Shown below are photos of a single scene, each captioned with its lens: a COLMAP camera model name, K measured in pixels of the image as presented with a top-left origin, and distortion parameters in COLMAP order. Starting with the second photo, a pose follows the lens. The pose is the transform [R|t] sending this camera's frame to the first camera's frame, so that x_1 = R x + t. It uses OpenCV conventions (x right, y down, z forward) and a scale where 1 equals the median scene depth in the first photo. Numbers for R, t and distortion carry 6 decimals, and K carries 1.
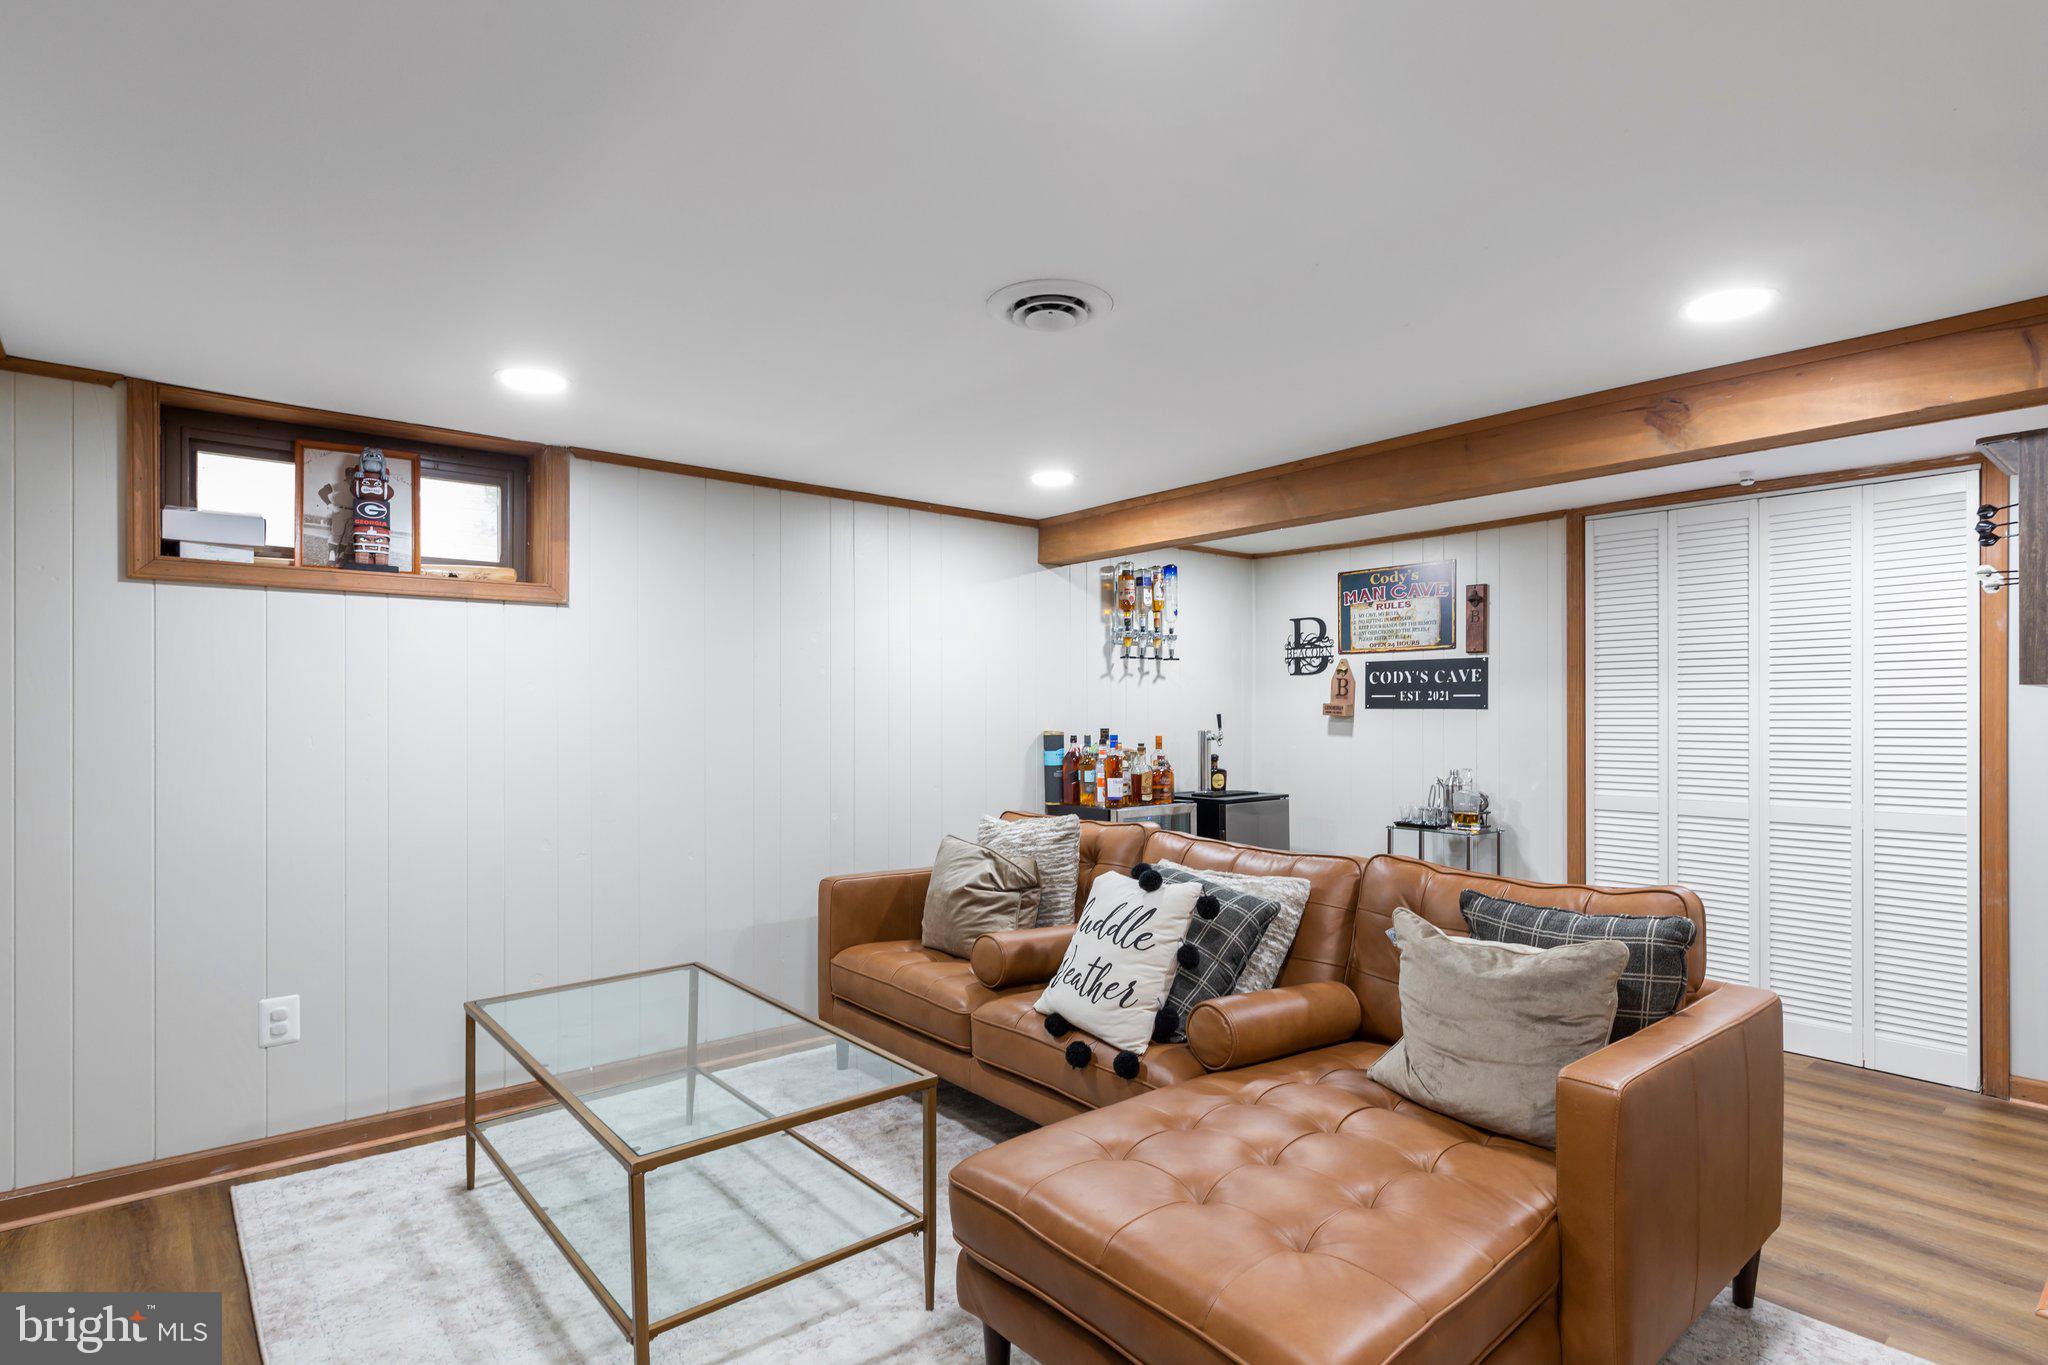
lens RADIAL K [[1021.9, 0, 1019.2], [0, 1021.9, 701.8], [0, 0, 1]] dist [0.004079, -0.007380]
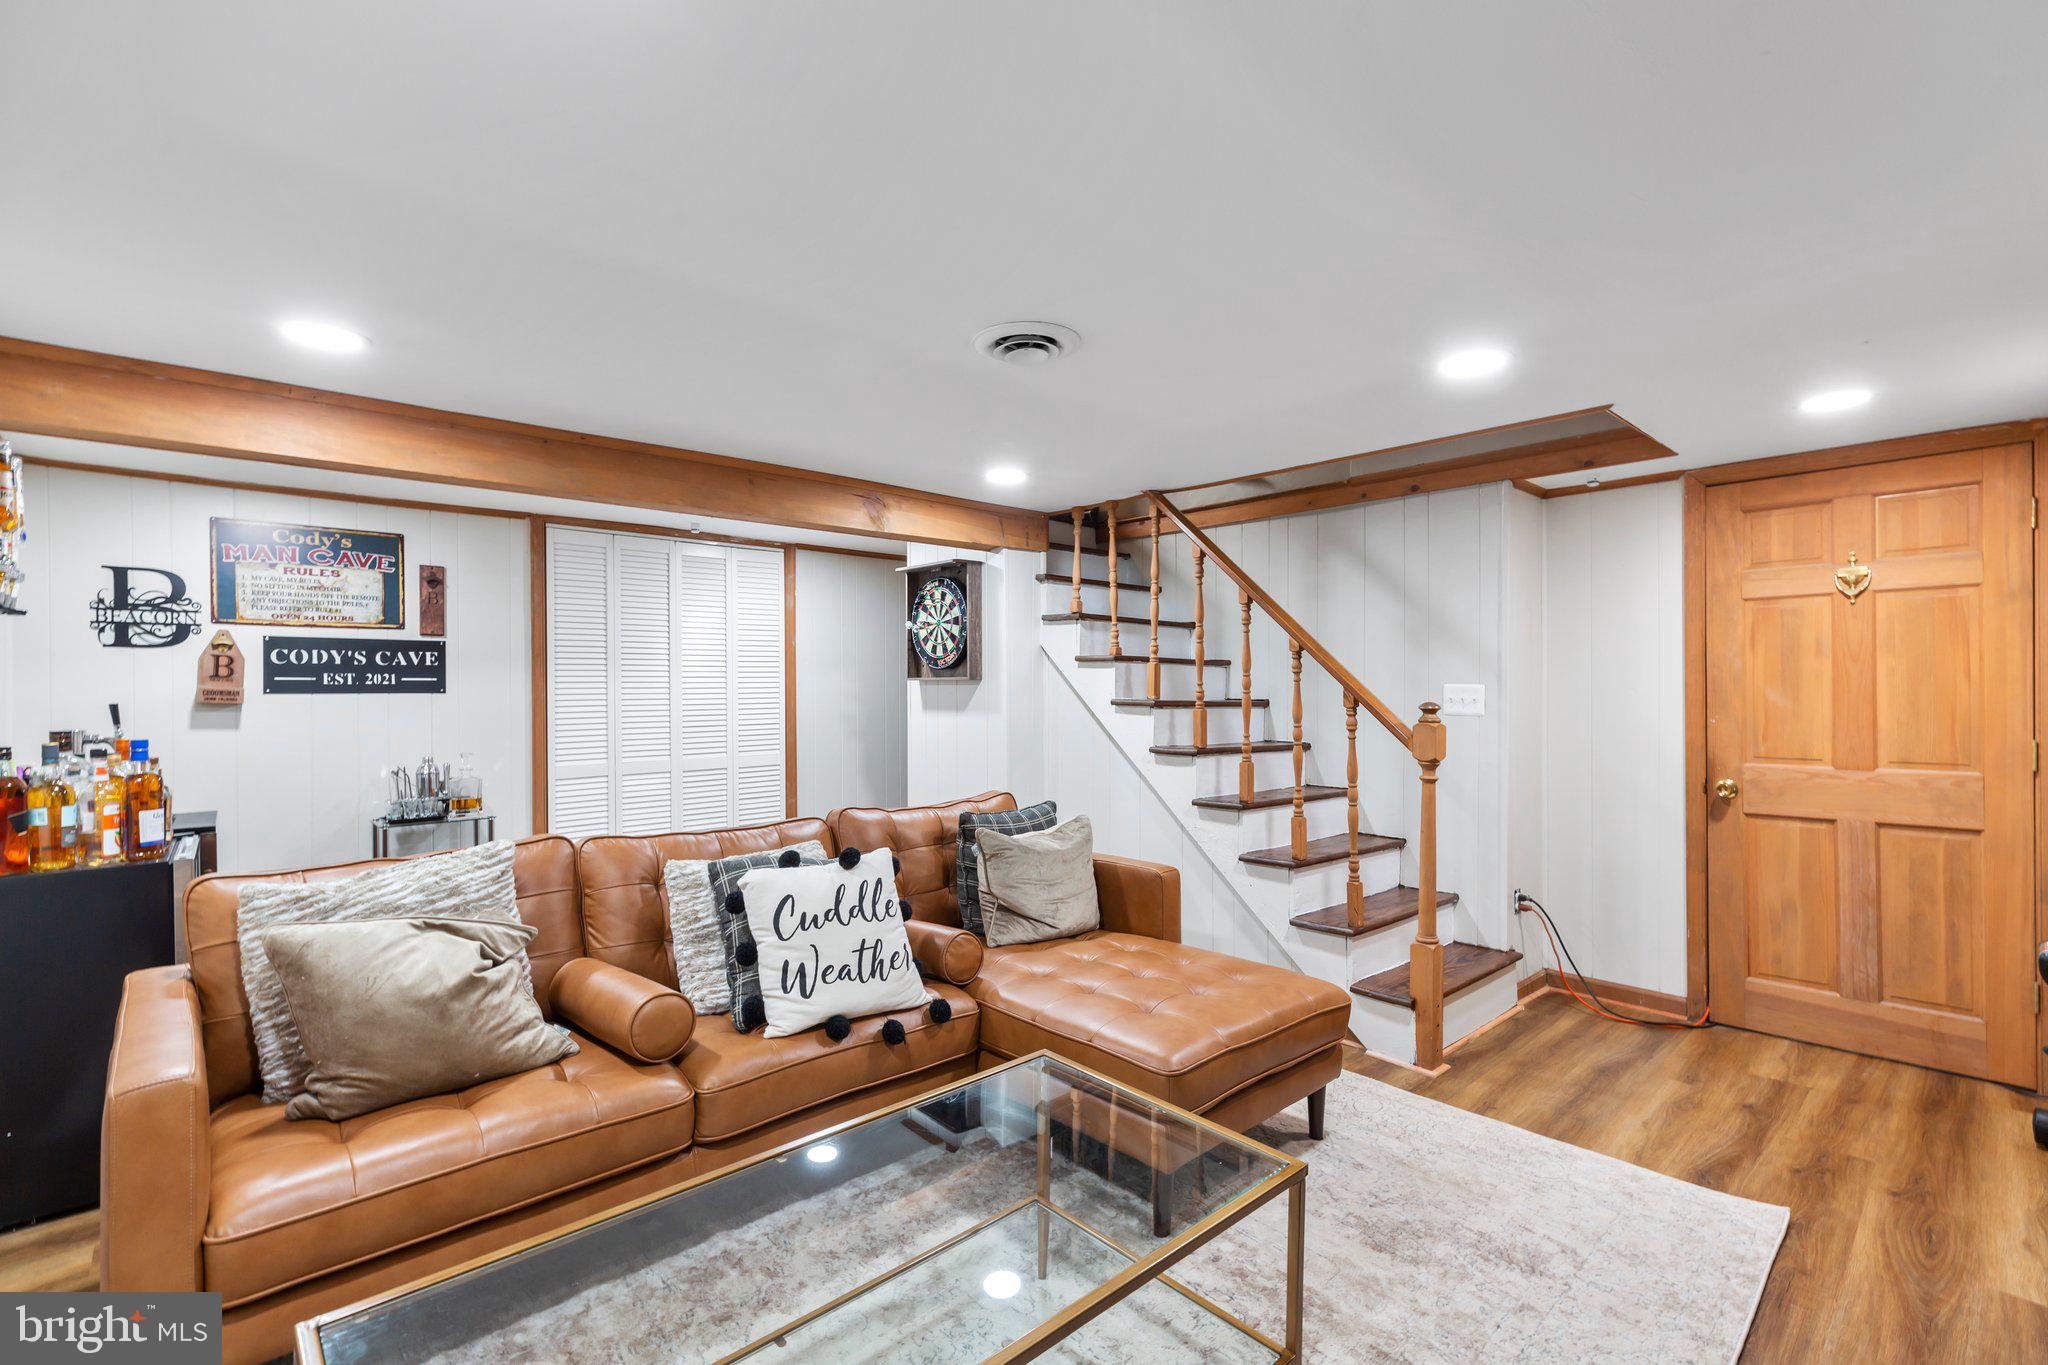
lens RADIAL K [[921.7, 0, 1020.1], [0, 921.7, 678.0], [0, 0, 1]] dist [0.003333, 0.000402]
pose [[-0.029377, 0.010012, 0.999518, -0.419452], [-0.001930, 0.999947, -0.010073, 0.000326], [-0.999567, -0.002225, -0.029356, 0.436781]]
